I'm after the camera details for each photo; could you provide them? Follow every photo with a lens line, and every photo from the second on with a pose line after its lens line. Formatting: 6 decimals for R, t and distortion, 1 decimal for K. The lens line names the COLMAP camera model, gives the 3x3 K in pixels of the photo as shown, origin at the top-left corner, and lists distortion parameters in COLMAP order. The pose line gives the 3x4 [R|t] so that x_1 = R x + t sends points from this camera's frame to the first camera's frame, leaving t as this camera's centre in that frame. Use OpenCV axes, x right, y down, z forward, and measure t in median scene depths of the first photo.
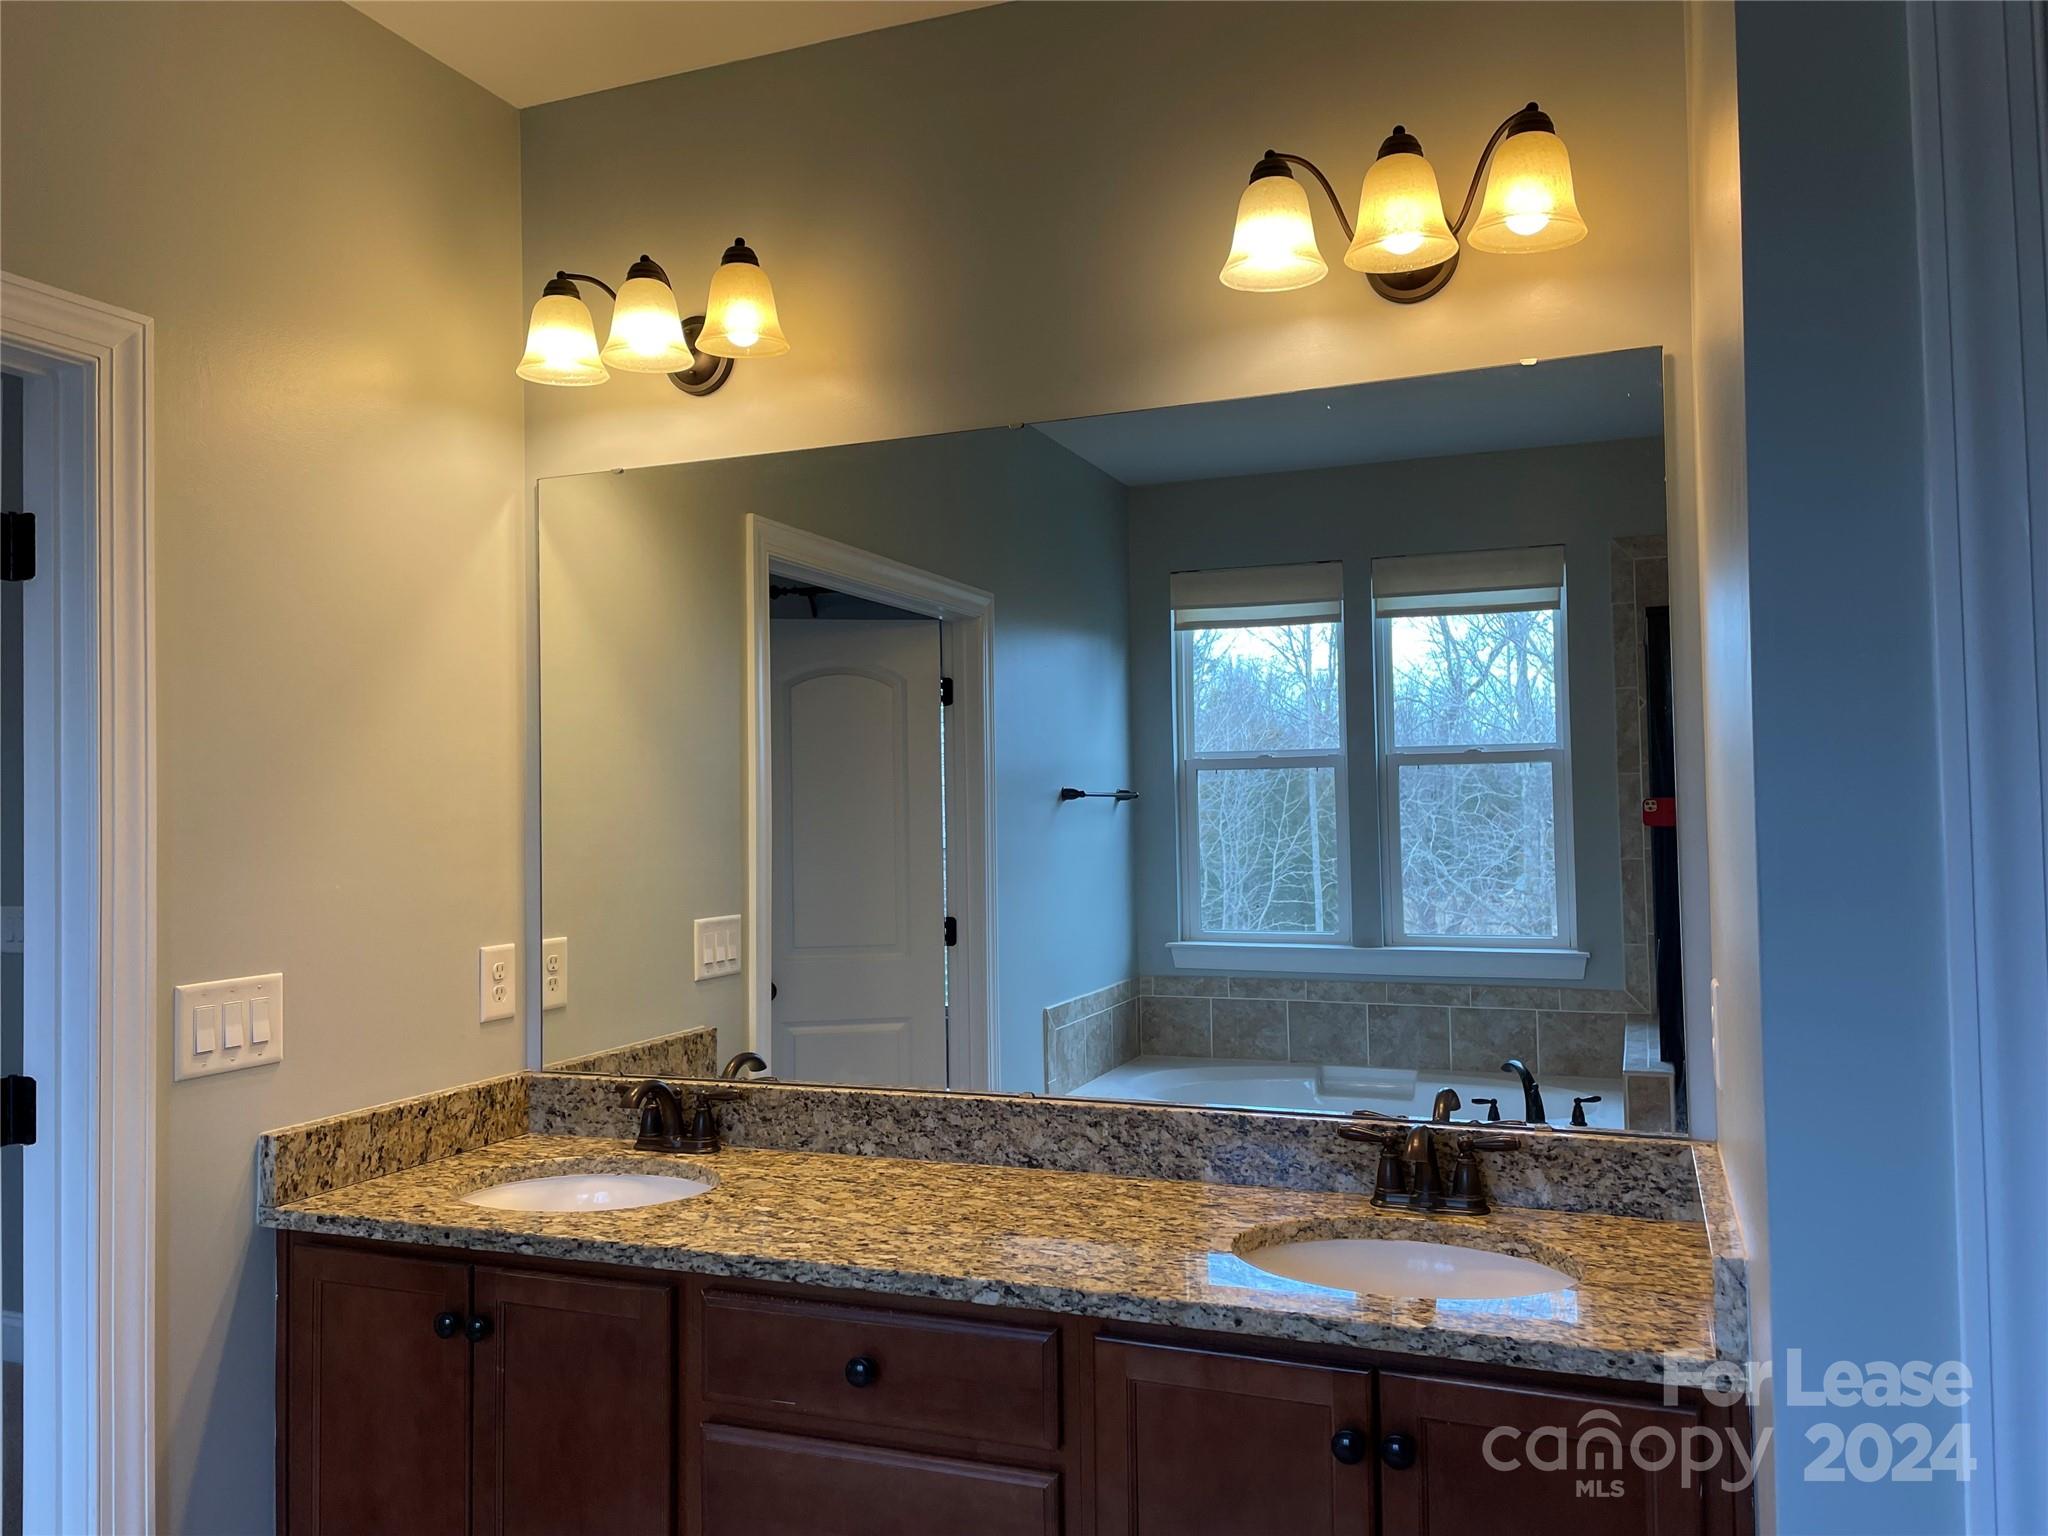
lens RADIAL K [[1541.6, 0, 1027.4], [0, 1541.6, 764.7], [0, 0, 1]] dist [0.045035, -0.040870]
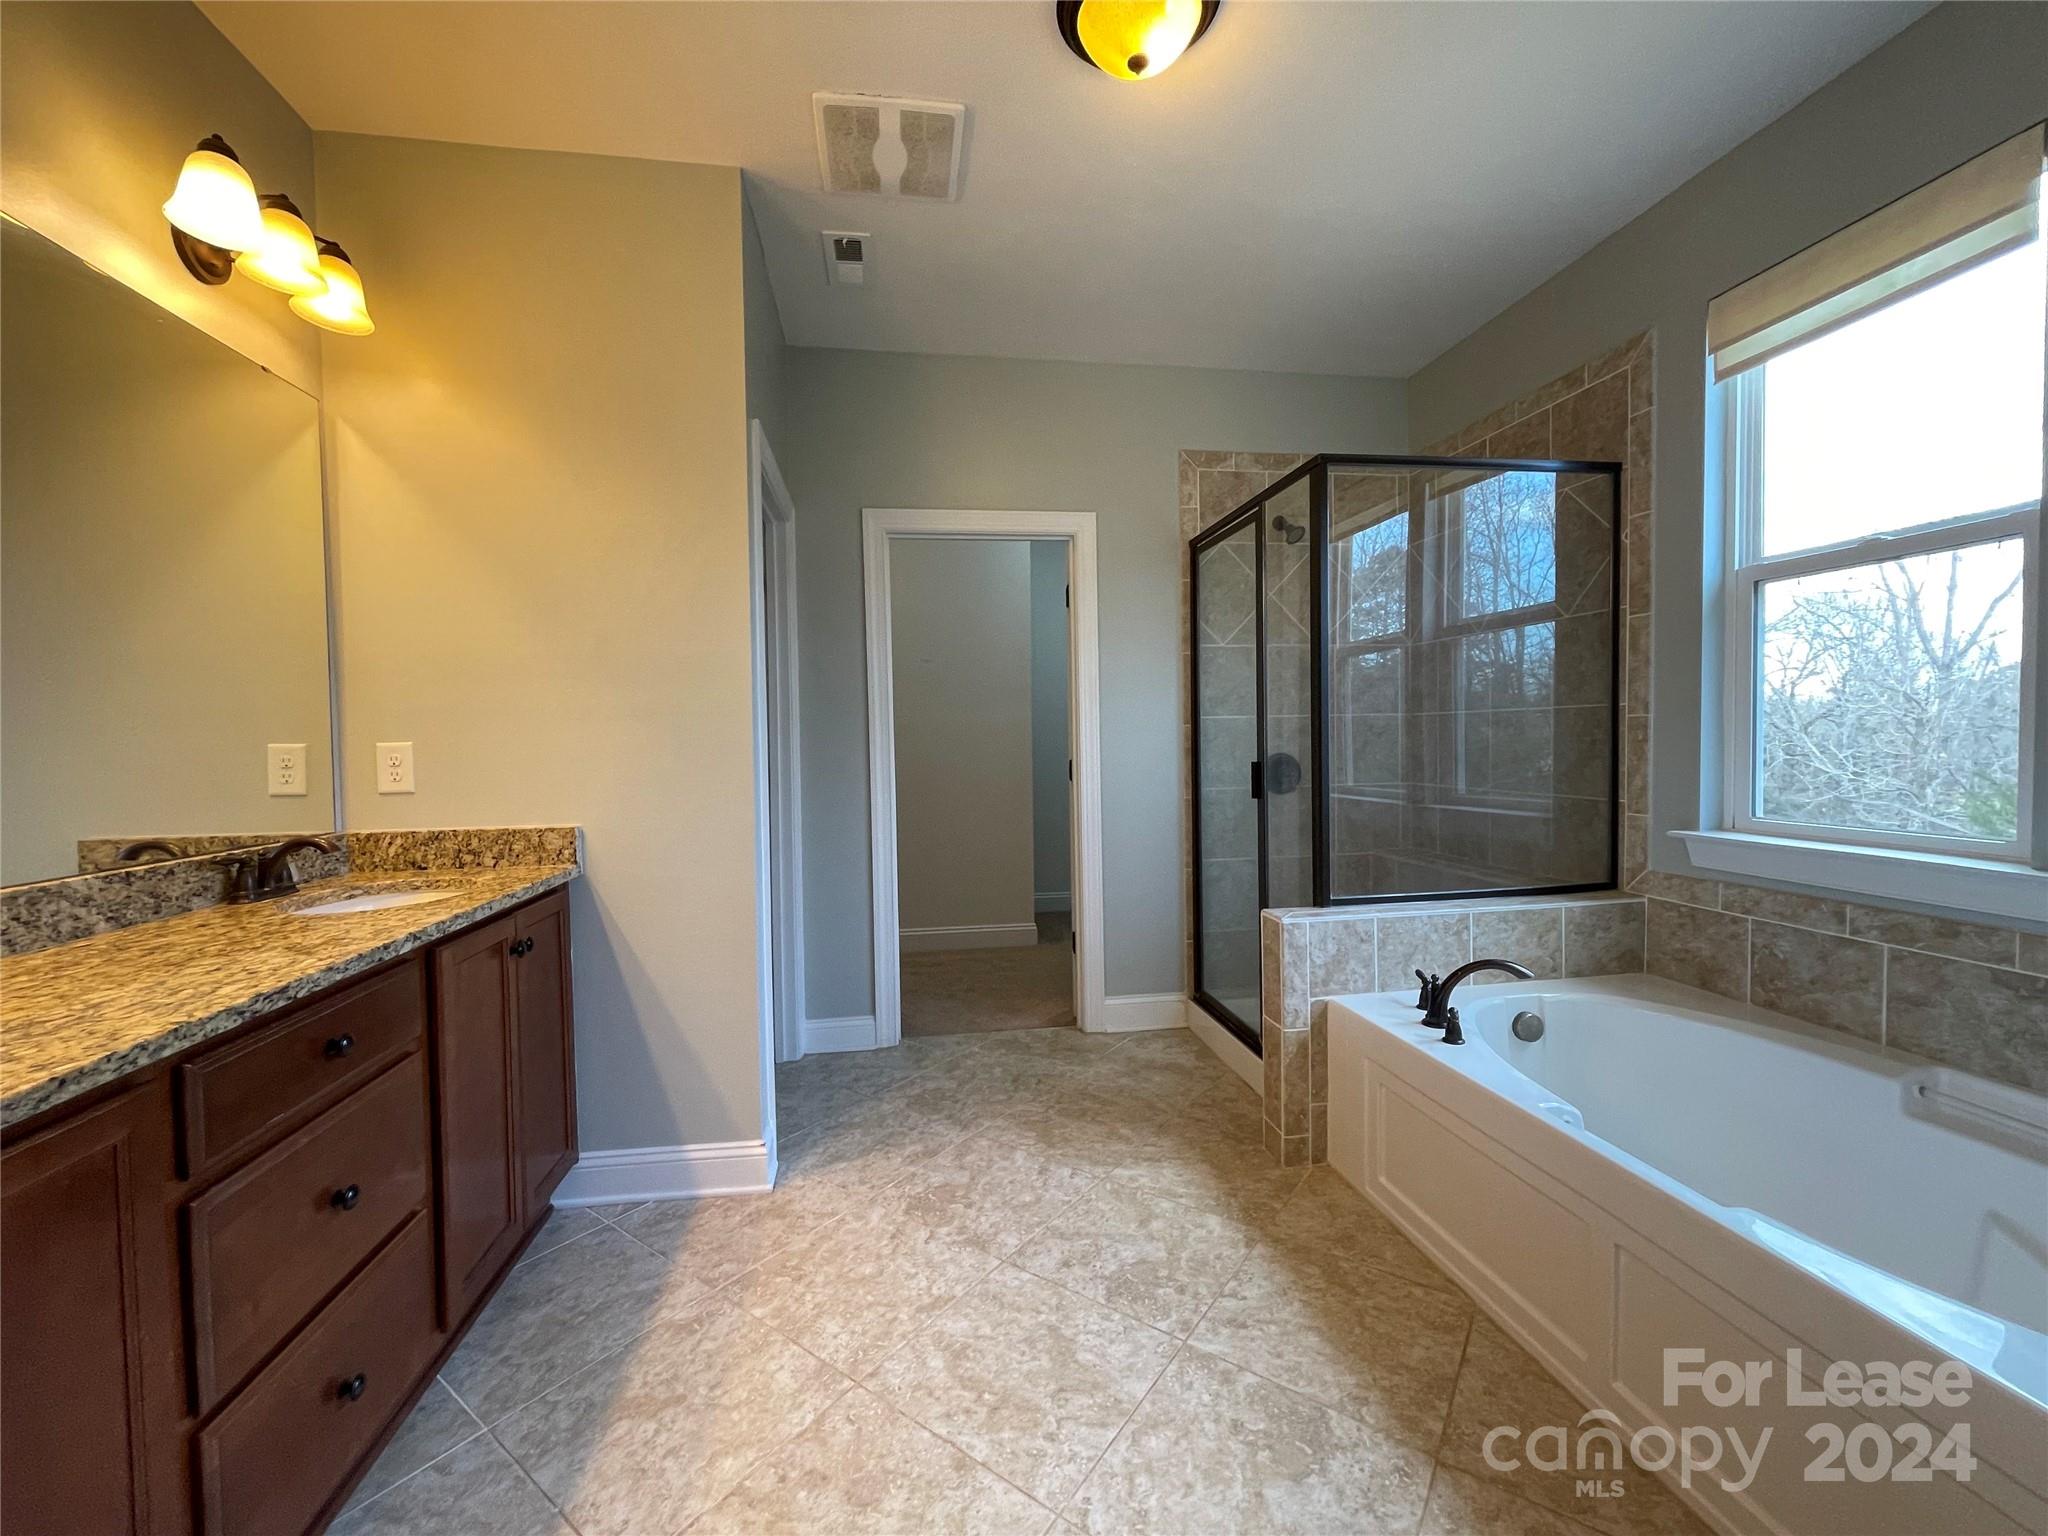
lens RADIAL K [[819.0, 0, 1022.8], [0, 819.0, 768.0], [0, 0, 1]] dist [-0.003287, -0.000778]
pose [[-0.495257, -0.016242, 0.868595, -0.865920], [-0.010031, 0.999865, 0.012977, 0.145349], [-0.868689, -0.002286, -0.495353, 0.788590]]
